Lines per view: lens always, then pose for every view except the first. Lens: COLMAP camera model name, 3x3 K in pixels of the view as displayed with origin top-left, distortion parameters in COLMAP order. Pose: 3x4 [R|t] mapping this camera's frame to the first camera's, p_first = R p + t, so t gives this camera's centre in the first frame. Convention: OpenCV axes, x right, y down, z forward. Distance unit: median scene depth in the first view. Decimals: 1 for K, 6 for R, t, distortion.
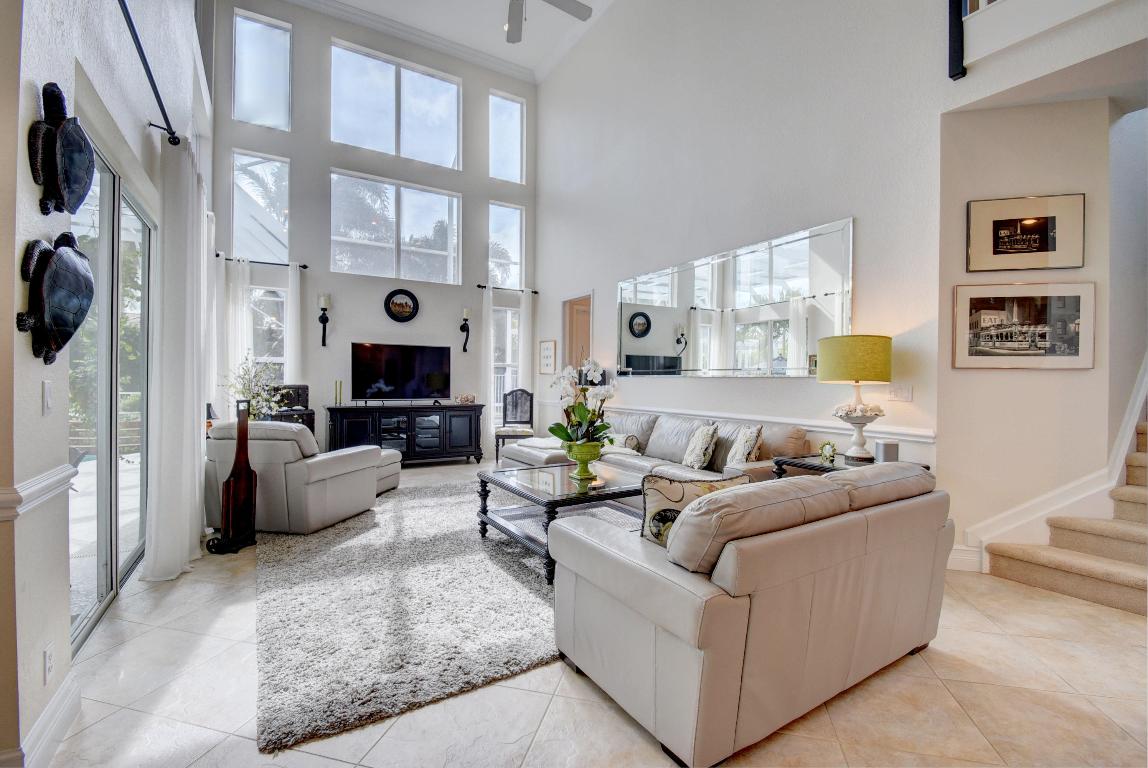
lens RADIAL K [[500.5, 0, 571.8], [0, 500.5, 382.3], [0, 0, 1]] dist [0.002814, -0.009047]
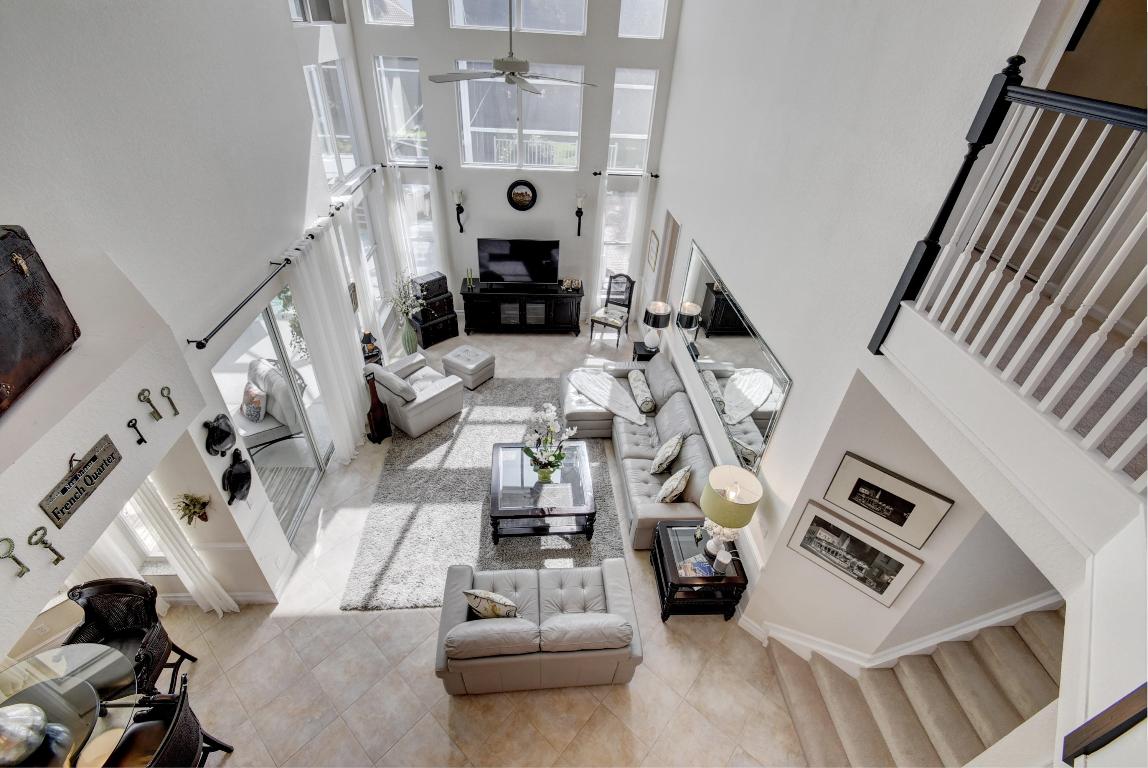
lens RADIAL K [[504.9, 0, 576.2], [0, 504.9, 374.7], [0, 0, 1]] dist [0.000195, -0.000209]
pose [[0.890437, 0.293557, -0.347774, 0.319331], [-0.045545, 0.817801, 0.573696, -0.553405], [0.452822, -0.495000, 0.741570, 0.028905]]
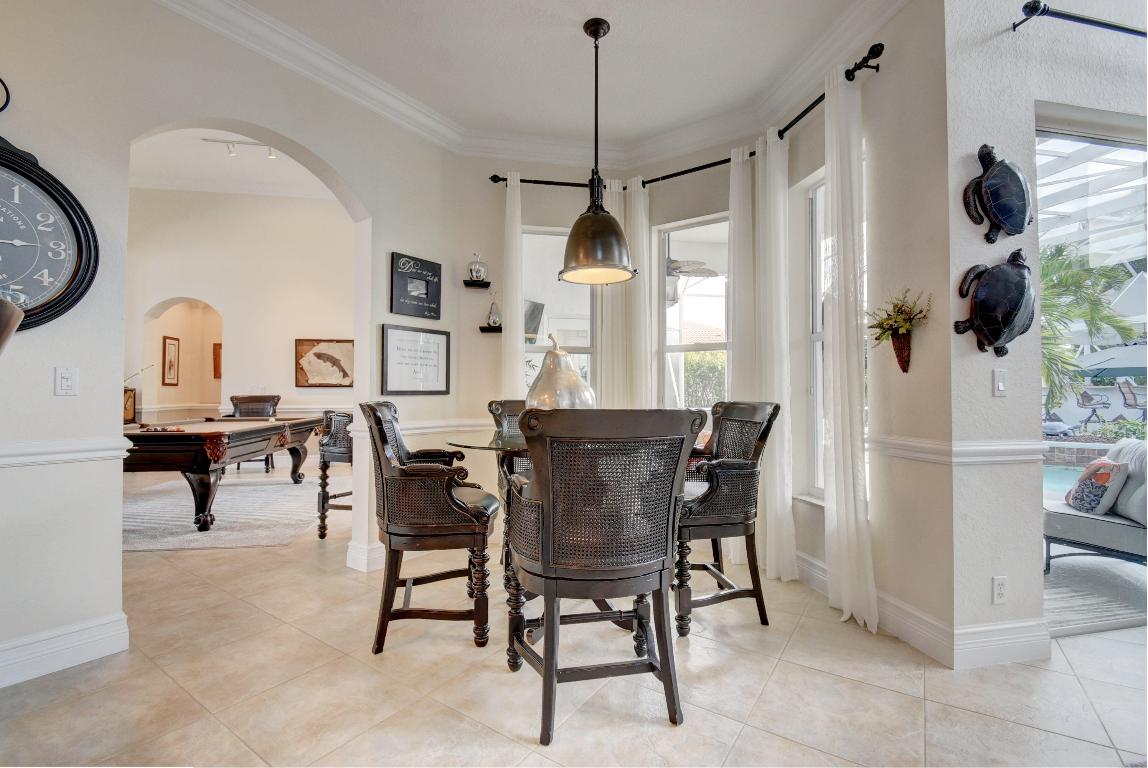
lens RADIAL K [[500.5, 0, 571.8], [0, 500.5, 382.3], [0, 0, 1]] dist [0.002814, -0.009047]
pose [[-0.352565, -0.028627, -0.935349, 0.141881], [-0.009515, 0.999590, -0.027007, 0.019963], [0.935739, -0.000622, -0.352693, 0.103066]]
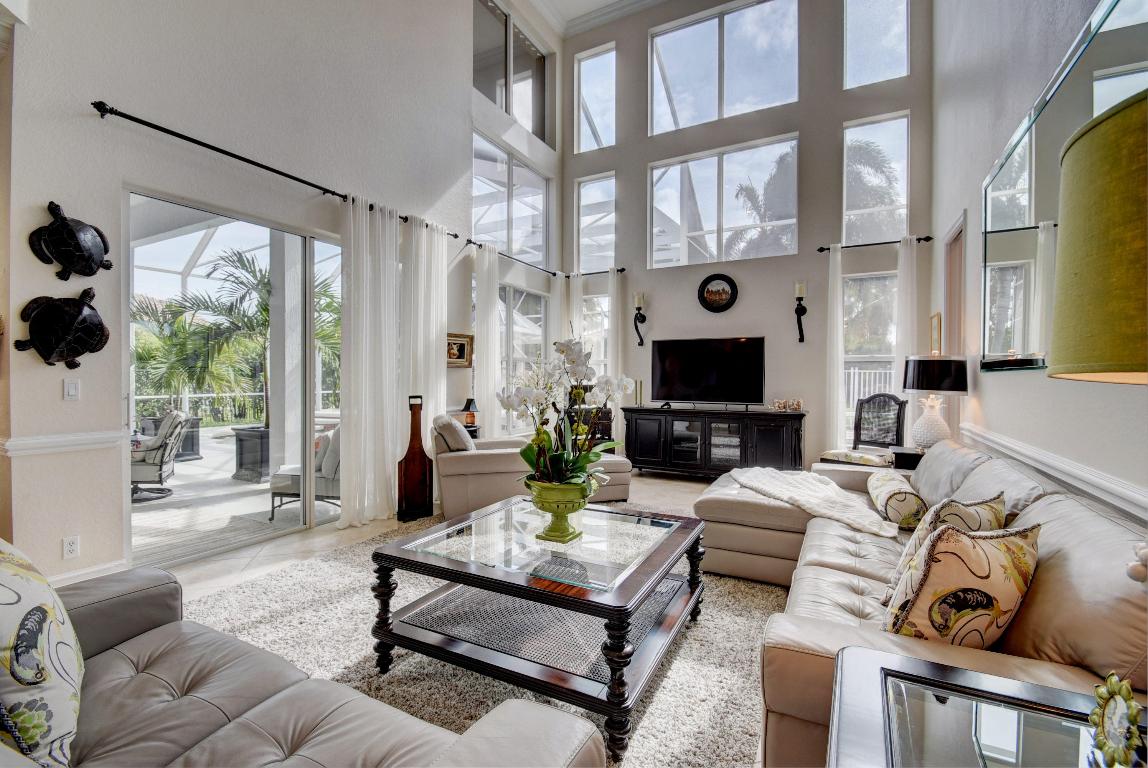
lens RADIAL K [[500.5, 0, 571.8], [0, 500.5, 382.3], [0, 0, 1]] dist [0.002814, -0.009047]
pose [[0.506262, 0.002867, -0.862375, 0.318103], [-0.004740, 0.999989, 0.000542, 0.000367], [0.862367, 0.003813, 0.506270, 0.406979]]
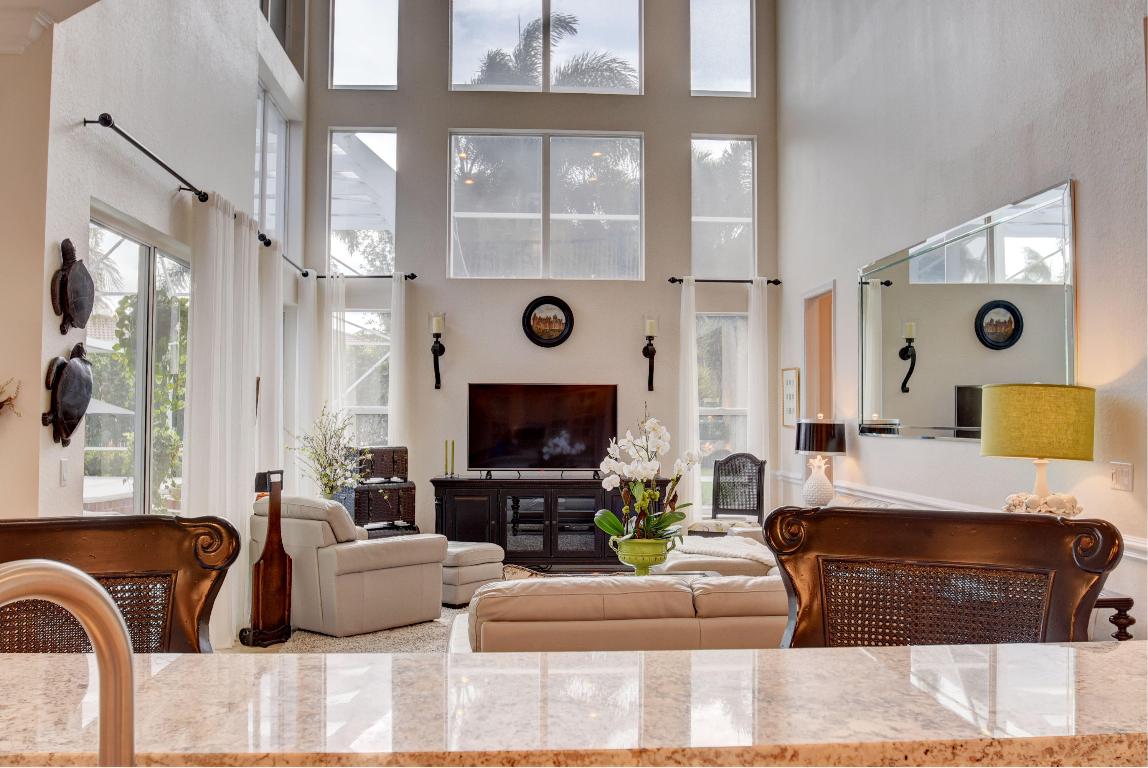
lens RADIAL K [[1060.8, 0, 574.0], [0, 1060.8, 384.0], [0, 0, 1]] dist [-0.081519, 0.016175]
pose [[0.888779, -0.019868, -0.457904, 0.356708], [0.001704, 0.999196, -0.040047, -0.022416], [0.458332, 0.034813, 0.888099, -0.212258]]
